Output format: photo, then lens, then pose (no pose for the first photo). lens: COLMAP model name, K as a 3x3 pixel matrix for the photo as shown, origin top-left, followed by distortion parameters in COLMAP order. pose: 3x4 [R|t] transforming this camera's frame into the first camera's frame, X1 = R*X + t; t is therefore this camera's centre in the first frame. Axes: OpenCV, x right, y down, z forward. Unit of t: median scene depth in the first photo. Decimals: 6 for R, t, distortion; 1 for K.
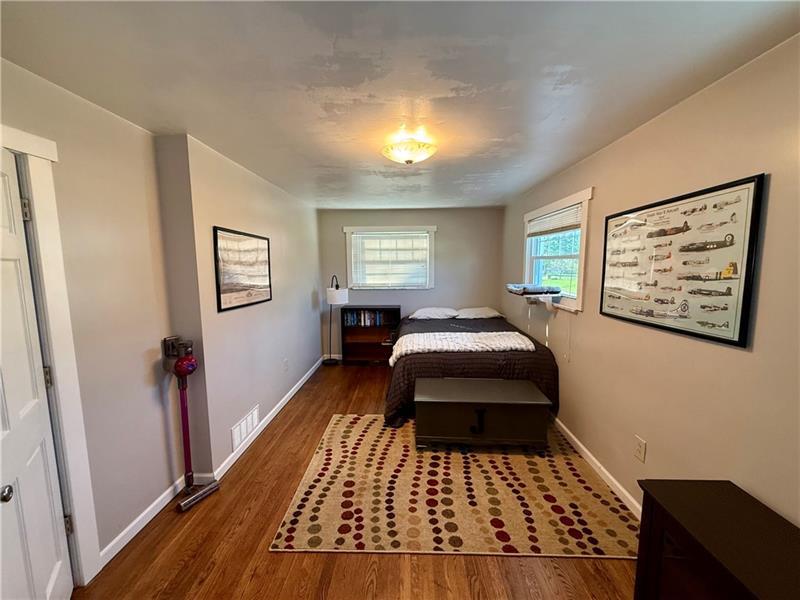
lens RADIAL K [[320.0, 0, 398.9], [0, 320.0, 299.3], [0, 0, 1]] dist [-0.001910, 0.000432]
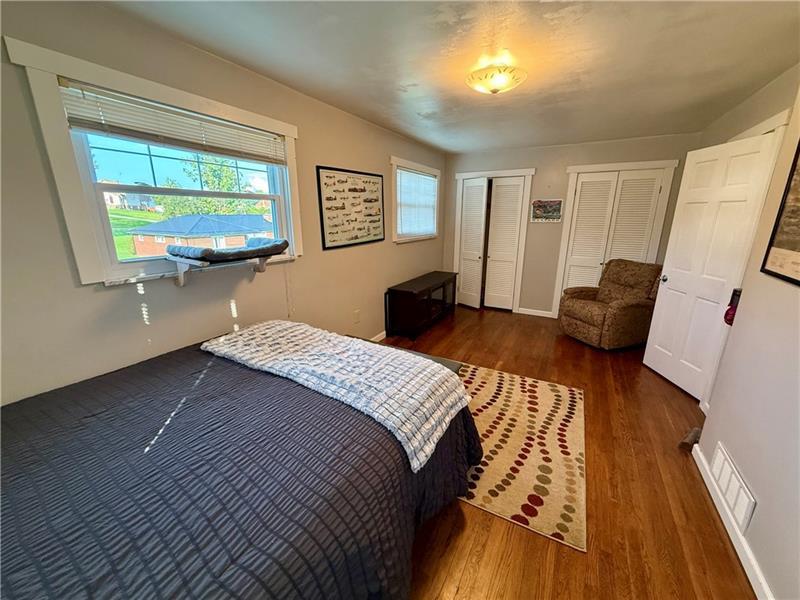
lens RADIAL K [[320.0, 0, 400.7], [0, 320.0, 299.7], [0, 0, 1]] dist [-0.001910, 0.000432]
pose [[-0.890208, -0.111444, 0.441713, -0.226292], [0.055516, 0.935850, 0.347999, -0.219706], [-0.452159, 0.334313, -0.826914, 2.315488]]
